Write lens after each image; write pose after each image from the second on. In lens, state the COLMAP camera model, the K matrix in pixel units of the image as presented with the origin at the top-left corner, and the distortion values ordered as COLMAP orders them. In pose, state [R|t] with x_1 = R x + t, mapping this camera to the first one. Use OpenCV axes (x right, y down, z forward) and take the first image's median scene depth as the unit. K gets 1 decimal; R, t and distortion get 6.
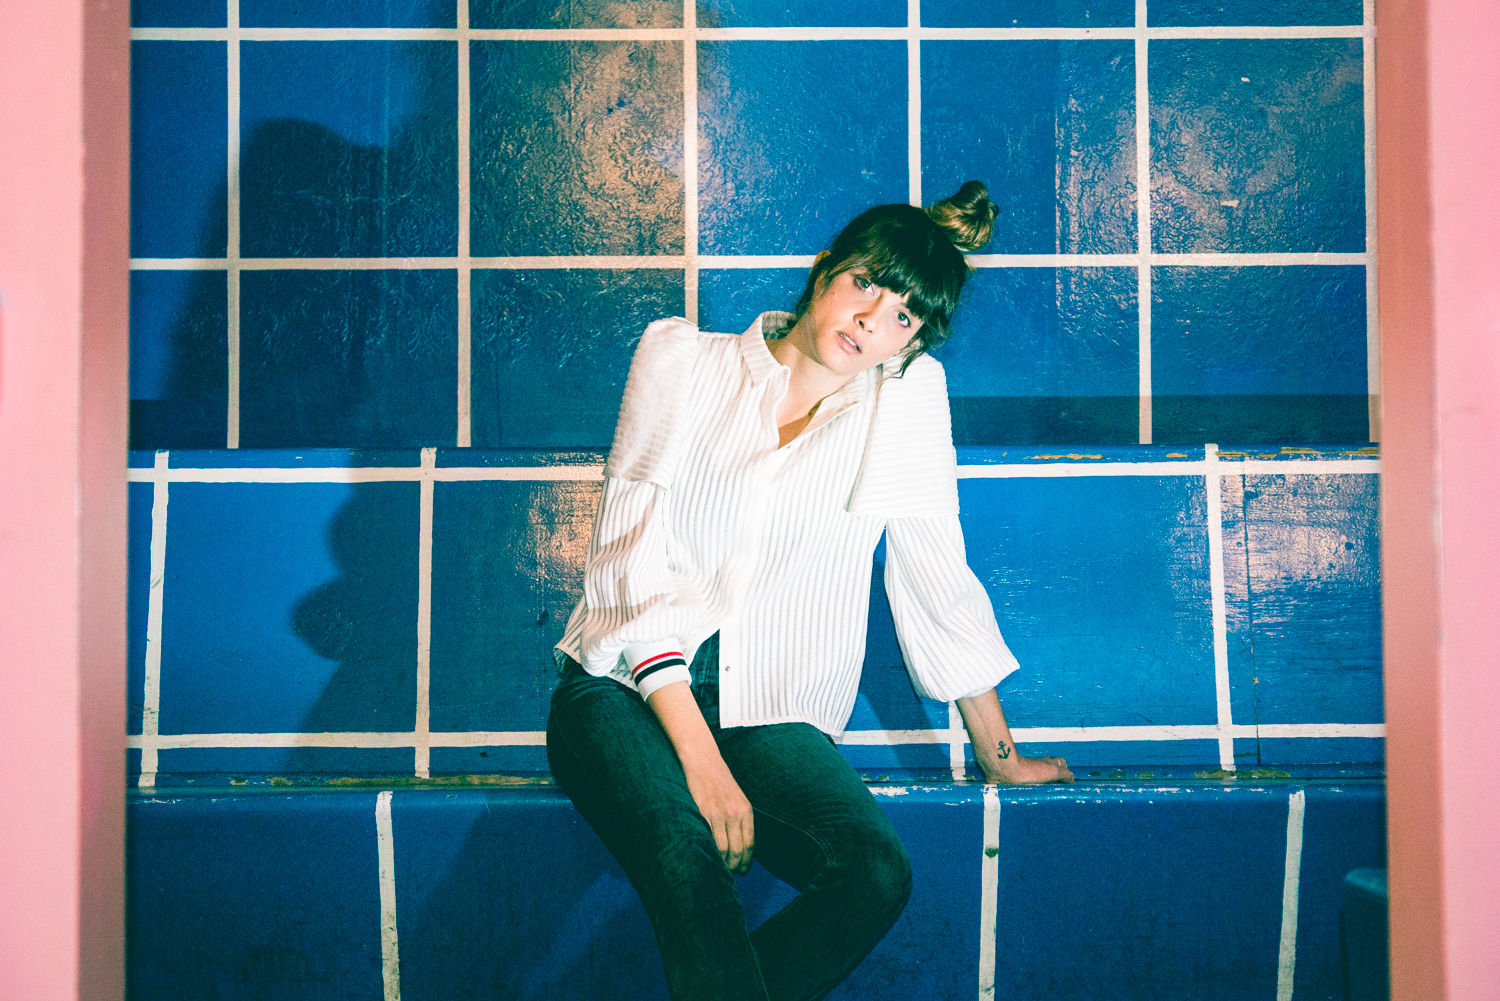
lens RADIAL K [[2505.2, 0, 747.6], [0, 2505.2, 501.0], [0, 0, 1]] dist [0.019499, 0.000000]
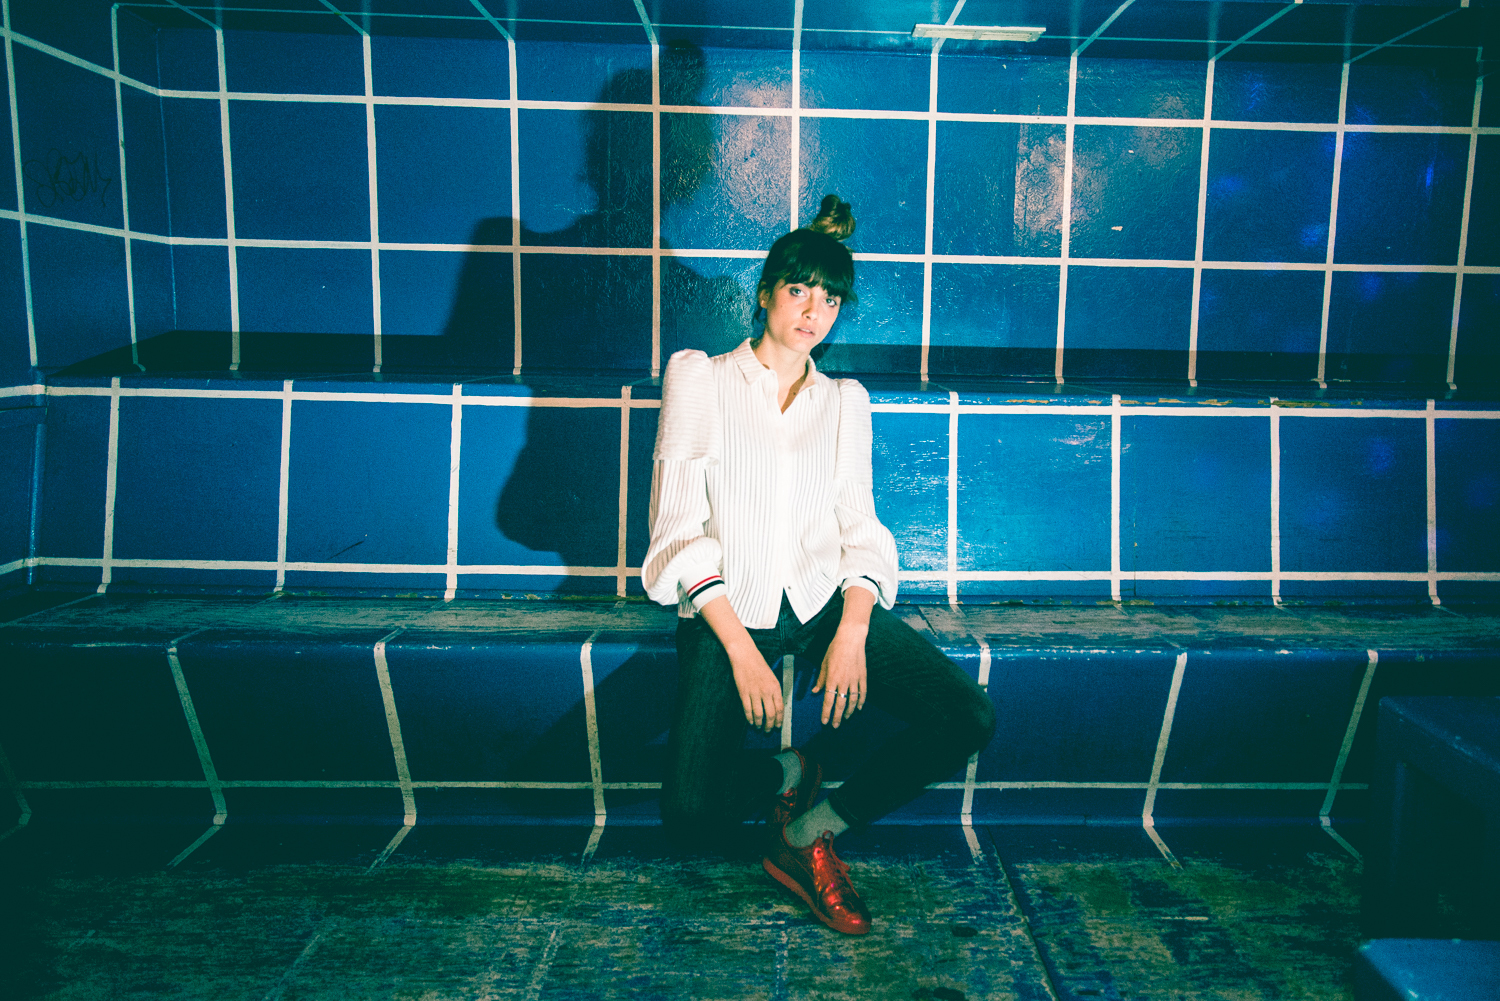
lens RADIAL K [[1041.2, 0, 824.6], [0, 1041.2, 469.4], [0, 0, 1]] dist [-0.009479, -0.002289]
pose [[0.999497, 0.024706, 0.019876, -0.013852], [-0.027742, 0.984913, 0.170814, -0.084813], [-0.015356, -0.171280, 0.985103, 0.339418]]
